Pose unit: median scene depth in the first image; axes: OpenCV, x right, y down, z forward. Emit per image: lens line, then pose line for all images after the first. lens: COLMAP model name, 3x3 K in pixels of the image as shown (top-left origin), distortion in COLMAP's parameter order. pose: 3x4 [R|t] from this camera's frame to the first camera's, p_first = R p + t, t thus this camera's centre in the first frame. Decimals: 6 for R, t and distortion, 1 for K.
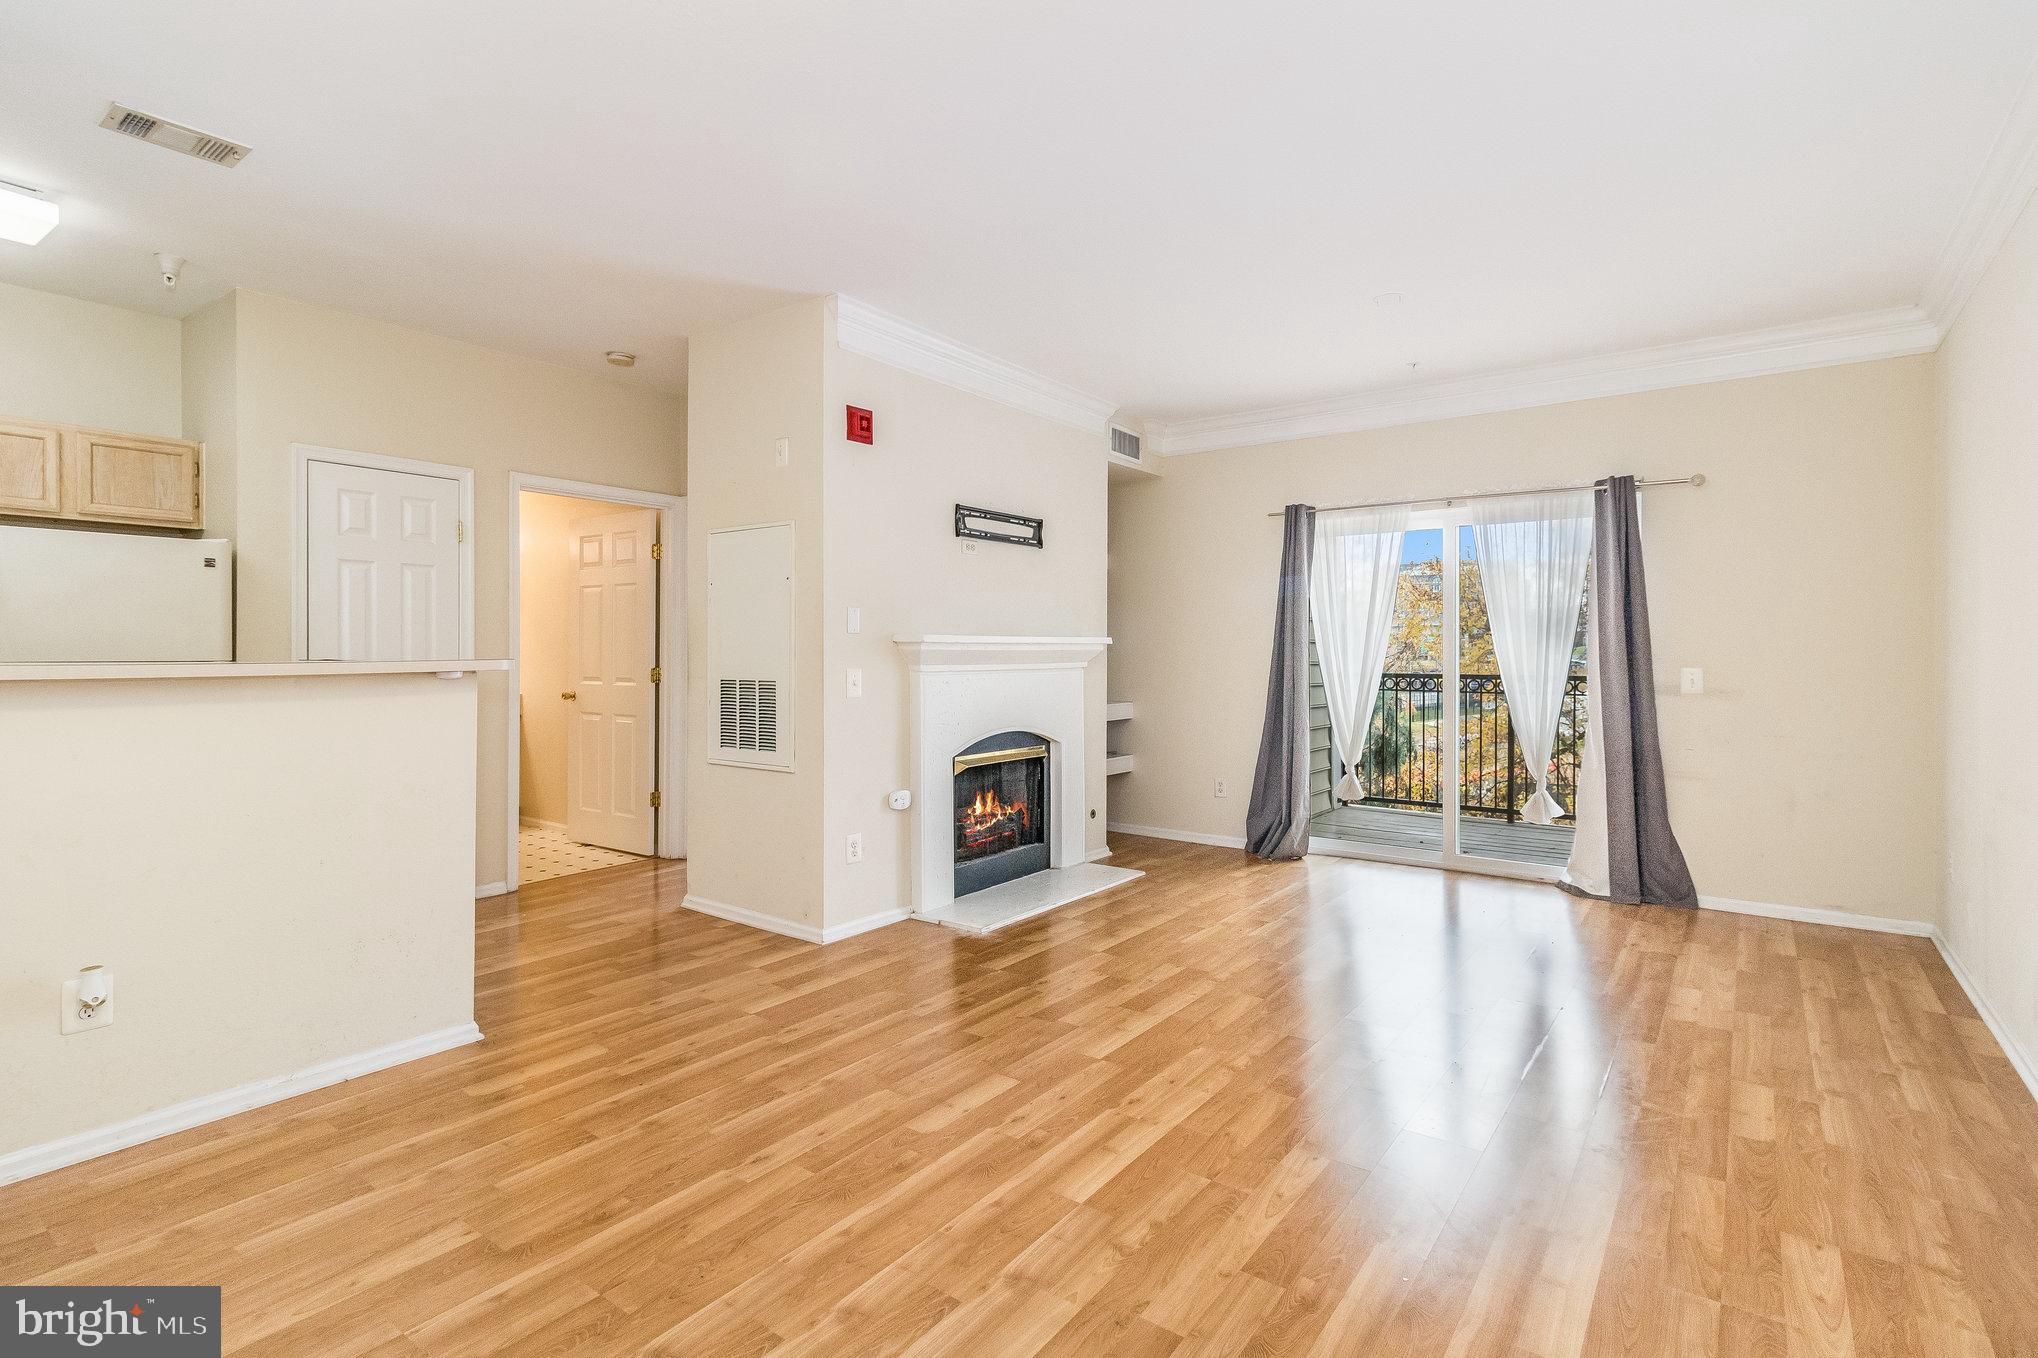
lens RADIAL K [[975.1, 0, 1041.5], [0, 975.1, 668.8], [0, 0, 1]] dist [-0.000814, 0.000003]
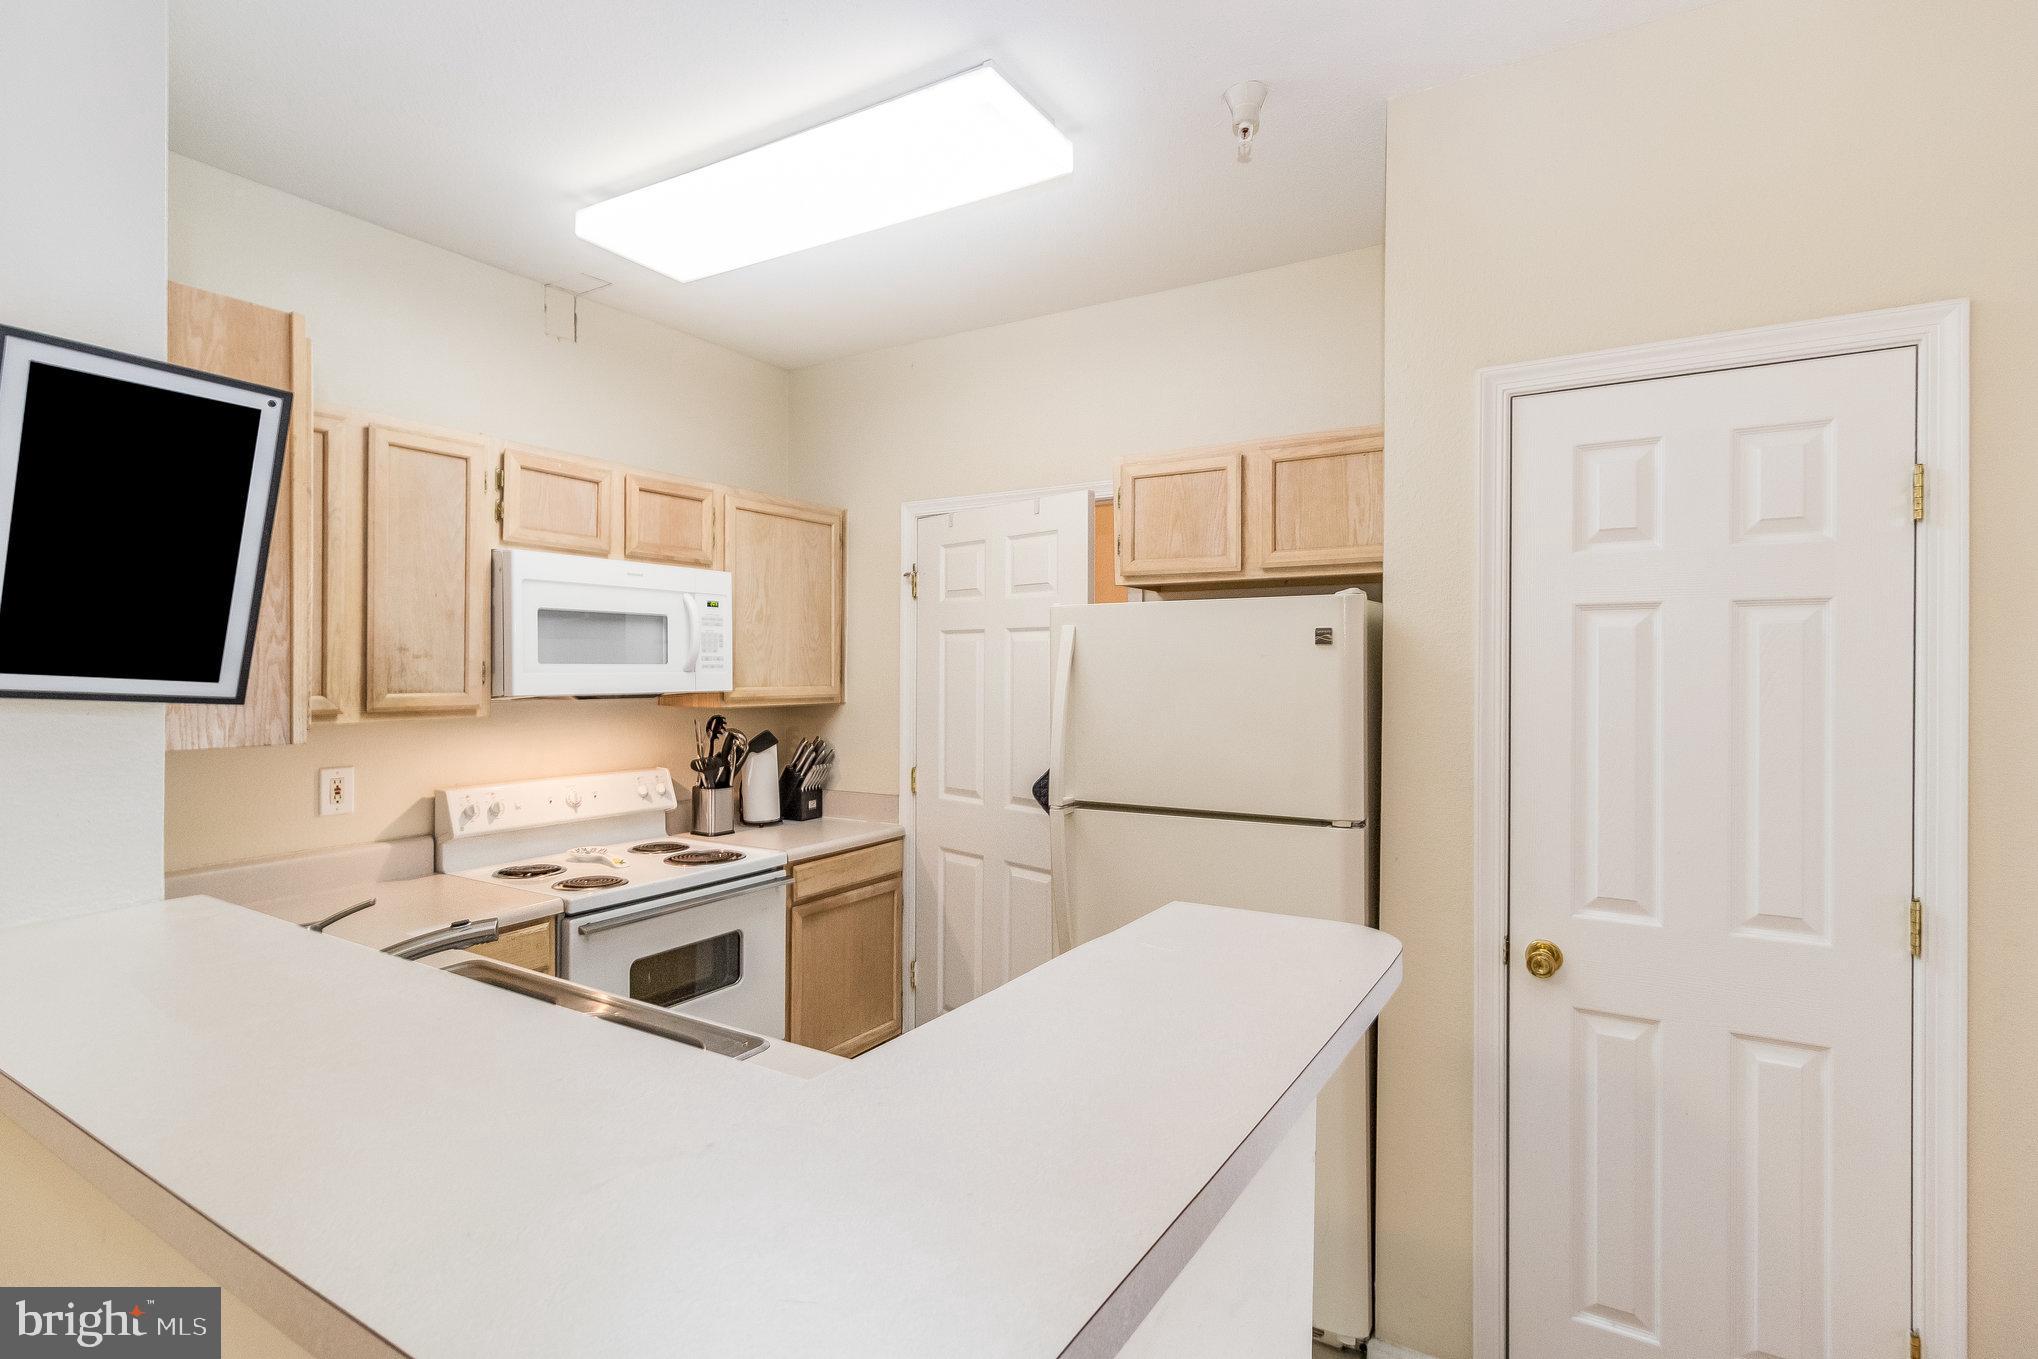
lens RADIAL K [[975.1, 0, 1041.5], [0, 975.1, 669.3], [0, 0, 1]] dist [-0.000814, 0.000003]
pose [[0.094021, -0.000323, -0.995570, -0.556452], [-0.018828, 0.999821, -0.002102, -0.142472], [0.995392, 0.018943, 0.093998, 1.309896]]
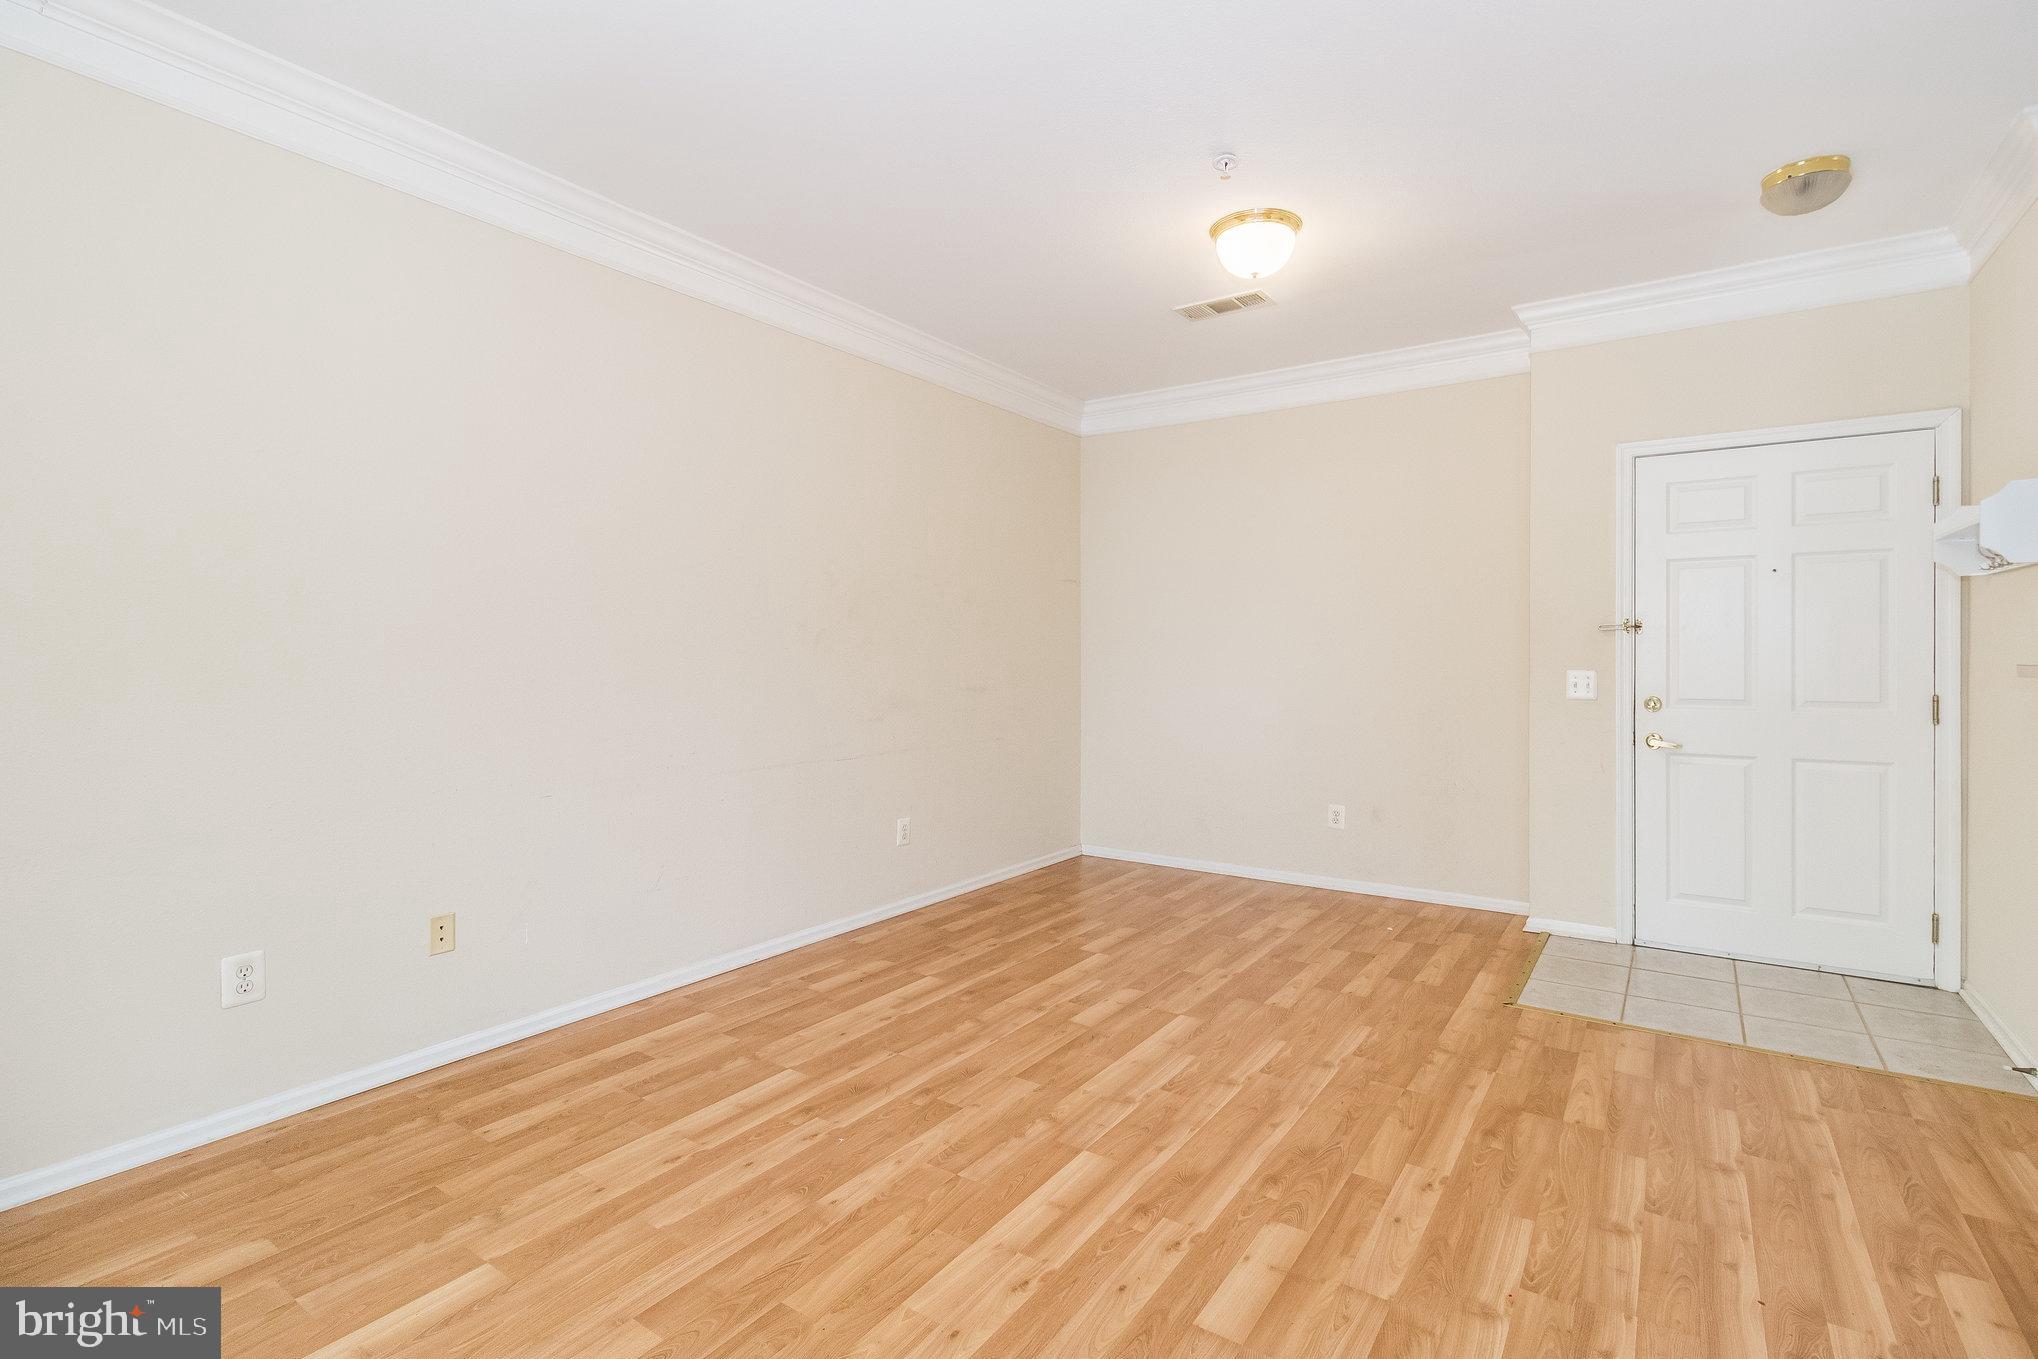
lens RADIAL K [[957.0, 0, 1042.7], [0, 957.0, 658.9], [0, 0, 1]] dist [0.001601, 0.000374]
pose [[-0.999259, -0.001147, -0.038485, 0.118610], [-0.001790, 0.999859, 0.016691, -0.023713], [0.038460, 0.016747, -0.999120, 1.886533]]
